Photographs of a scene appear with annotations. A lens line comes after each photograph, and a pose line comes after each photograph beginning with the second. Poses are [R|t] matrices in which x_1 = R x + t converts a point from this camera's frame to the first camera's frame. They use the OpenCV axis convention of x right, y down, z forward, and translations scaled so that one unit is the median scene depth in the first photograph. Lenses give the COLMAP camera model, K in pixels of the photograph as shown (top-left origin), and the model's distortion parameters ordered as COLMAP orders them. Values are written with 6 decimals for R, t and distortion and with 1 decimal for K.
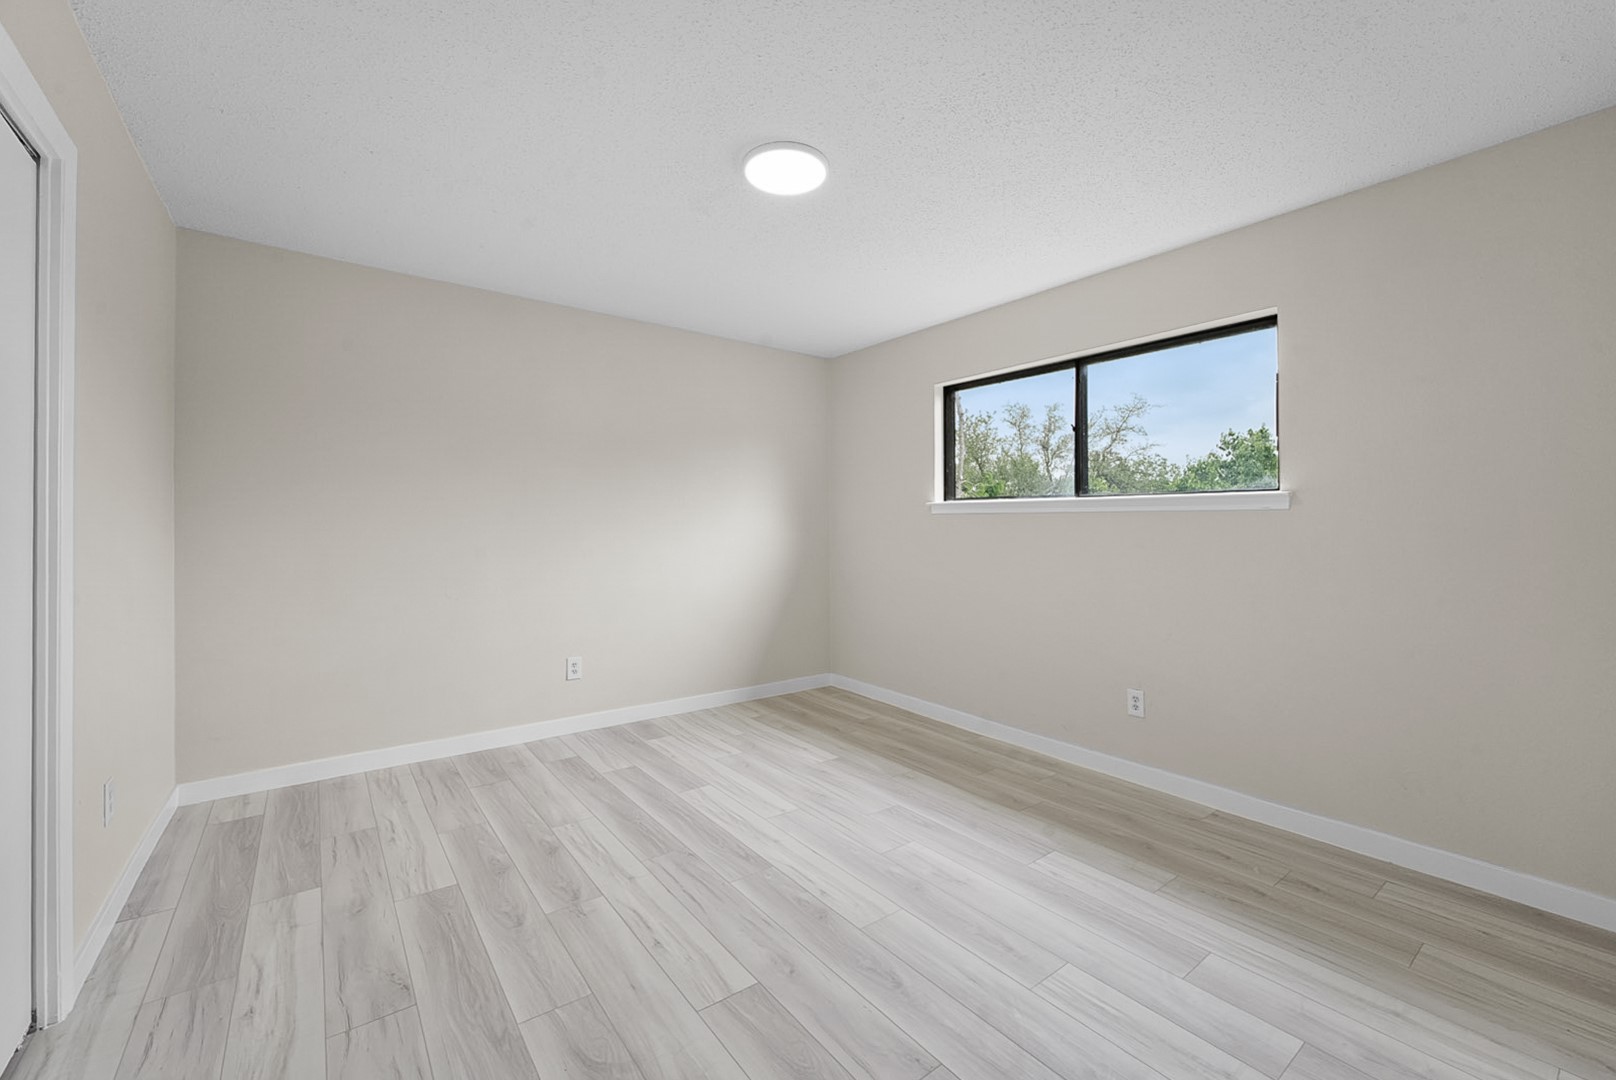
lens RADIAL K [[657.9, 0, 801.6], [0, 657.9, 541.6], [0, 0, 1]] dist [-0.001337, -0.000252]
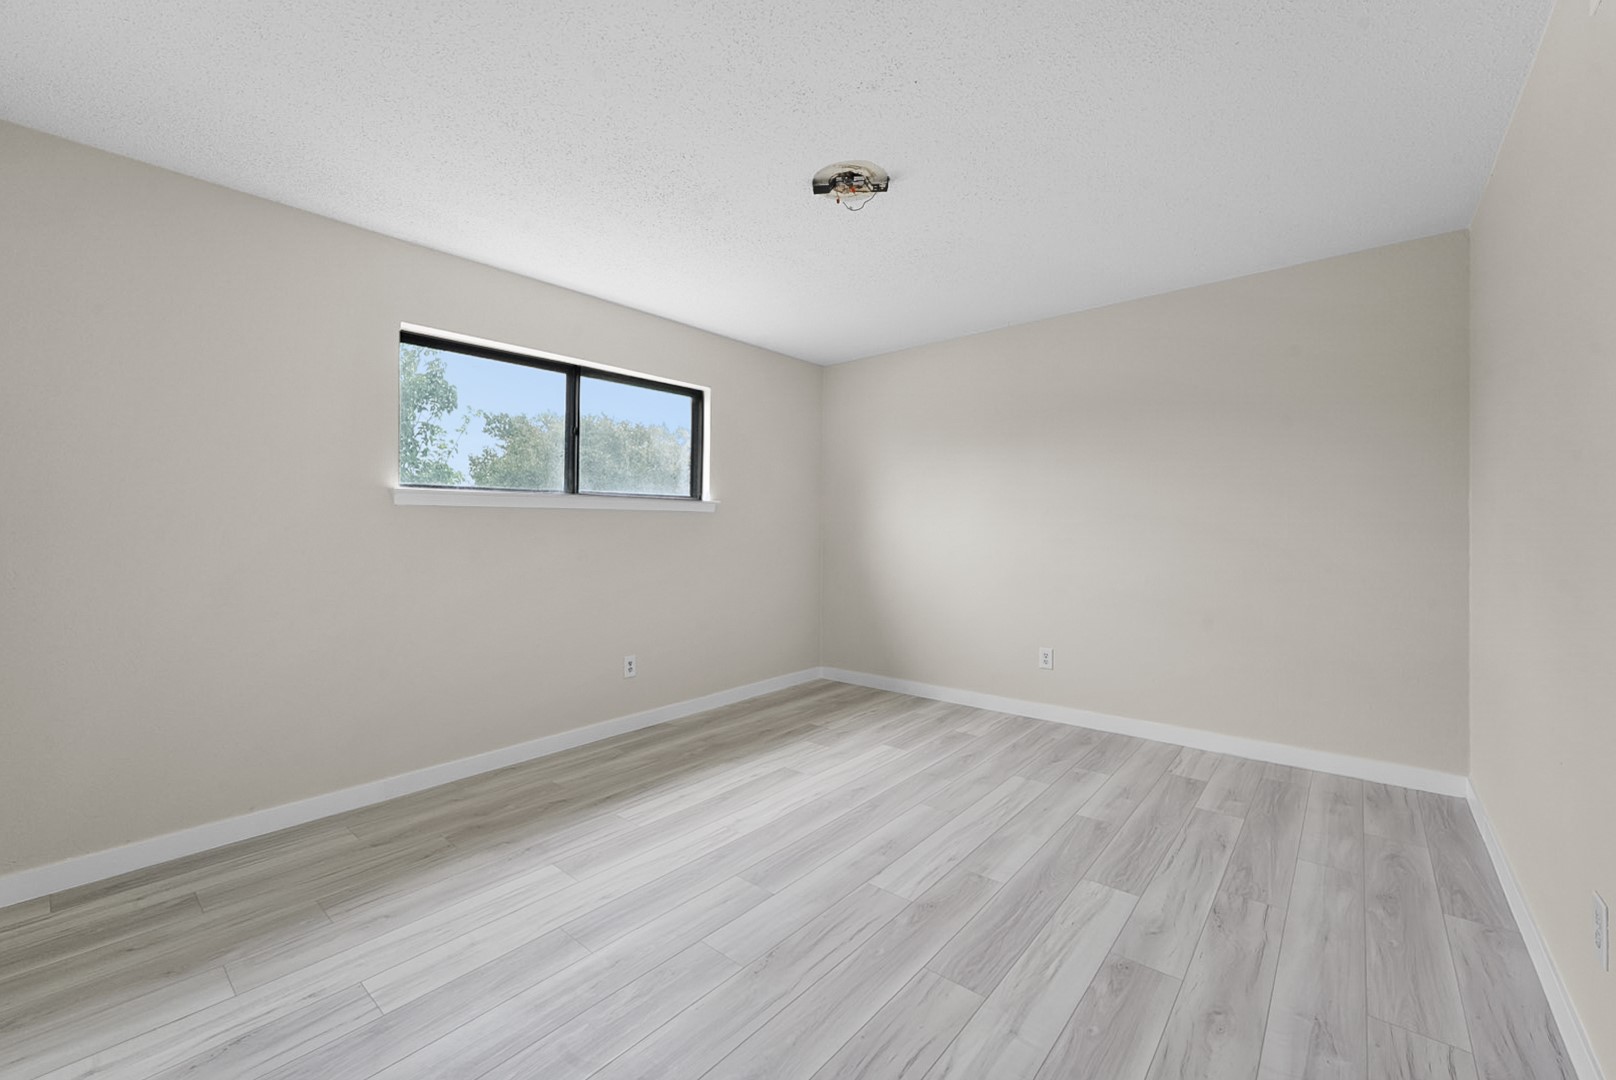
lens RADIAL K [[657.9, 0, 801.6], [0, 657.9, 541.6], [0, 0, 1]] dist [-0.001337, -0.000252]
pose [[-0.229155, -0.016416, 0.973252, -0.715930], [0.029881, 0.999268, 0.023890, -0.008432], [-0.972931, 0.034556, -0.228496, 0.898198]]
